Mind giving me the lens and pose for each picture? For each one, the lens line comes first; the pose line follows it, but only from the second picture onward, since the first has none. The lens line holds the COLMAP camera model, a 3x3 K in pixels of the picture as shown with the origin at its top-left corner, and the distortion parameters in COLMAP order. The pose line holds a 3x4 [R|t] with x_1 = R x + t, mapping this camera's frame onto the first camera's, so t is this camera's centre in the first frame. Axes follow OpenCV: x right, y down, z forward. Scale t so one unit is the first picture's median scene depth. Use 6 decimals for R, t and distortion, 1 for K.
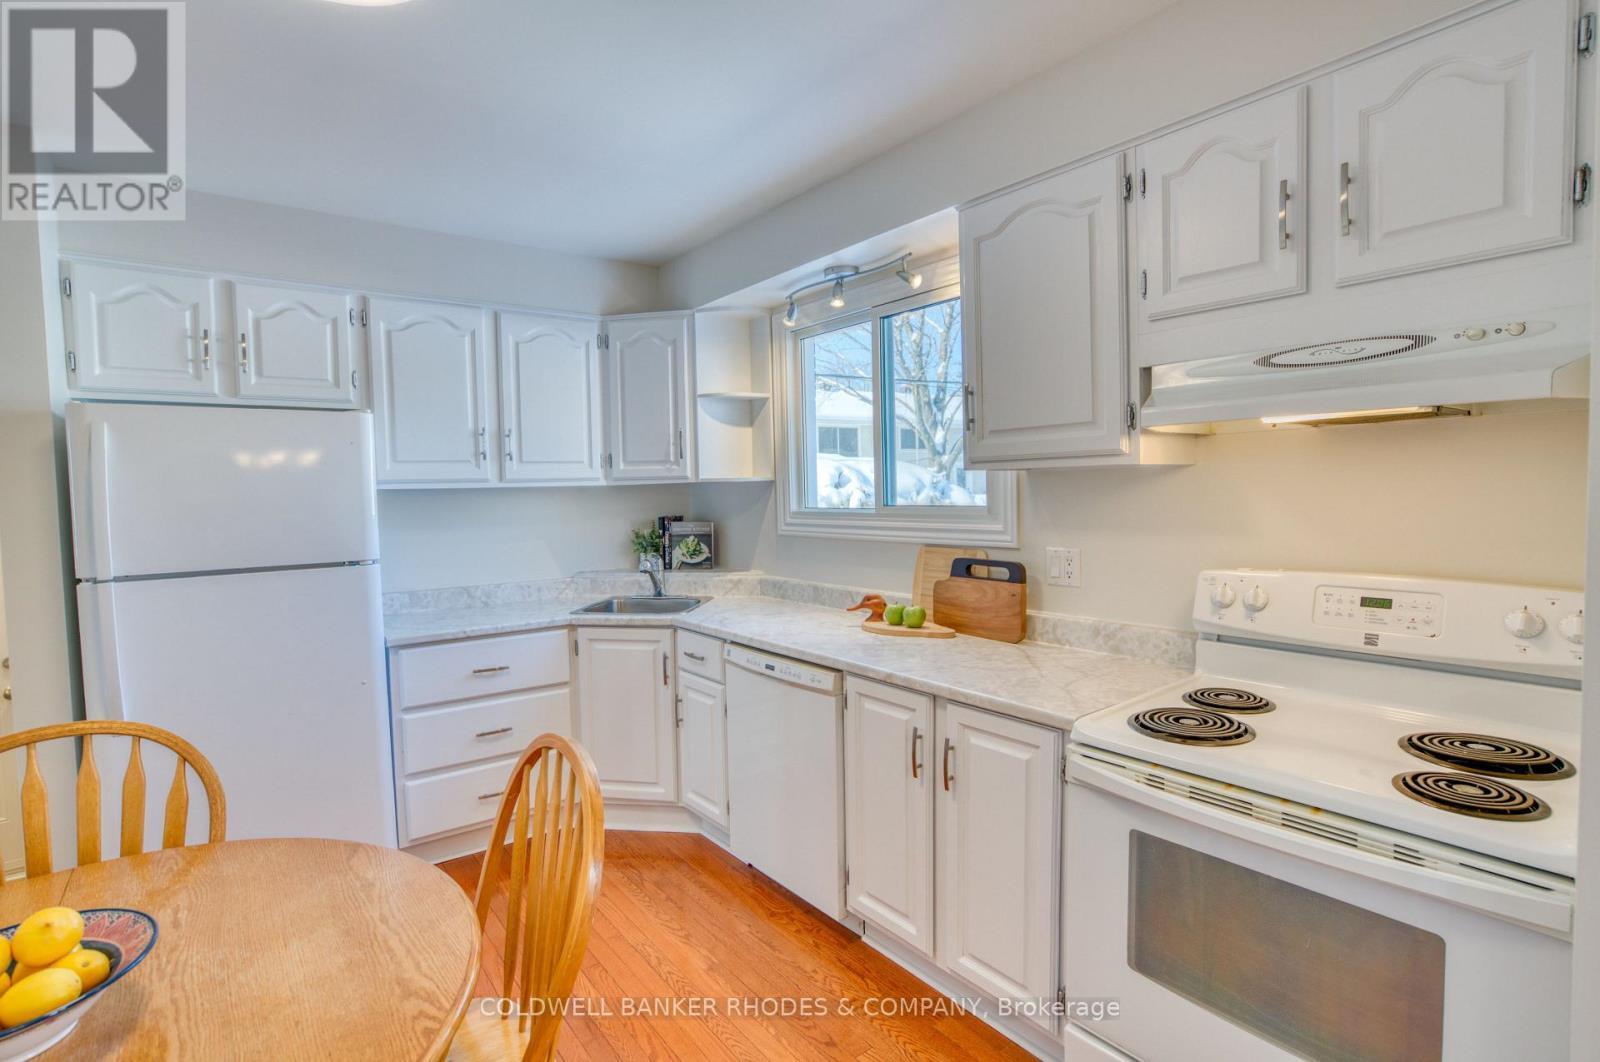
lens RADIAL K [[753.6, 0, 789.0], [0, 753.6, 530.6], [0, 0, 1]] dist [-0.056481, 0.014823]
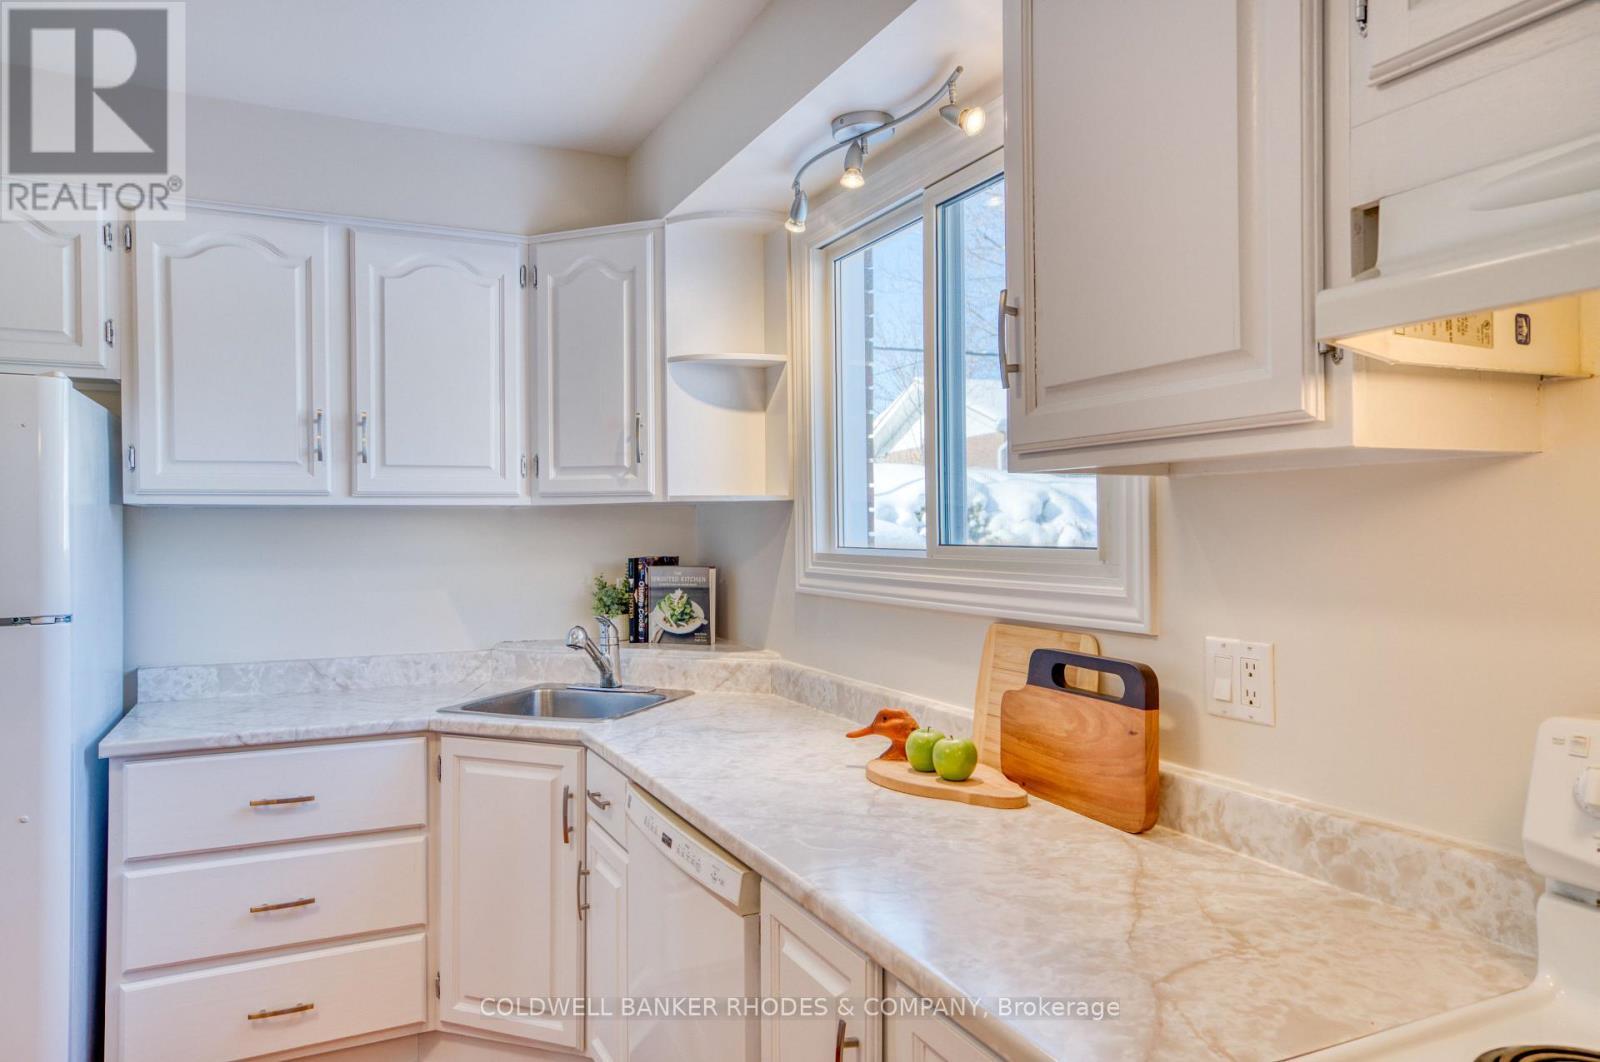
lens RADIAL K [[1033.5, 0, 800.0], [0, 1033.5, 531.0], [0, 0, 1]] dist [0.005310, 0.005360]
pose [[0.978194, 0.015945, -0.207082, 0.173955], [-0.026003, 0.998606, -0.045941, -0.005718], [0.206060, 0.050324, 0.977244, 0.230287]]
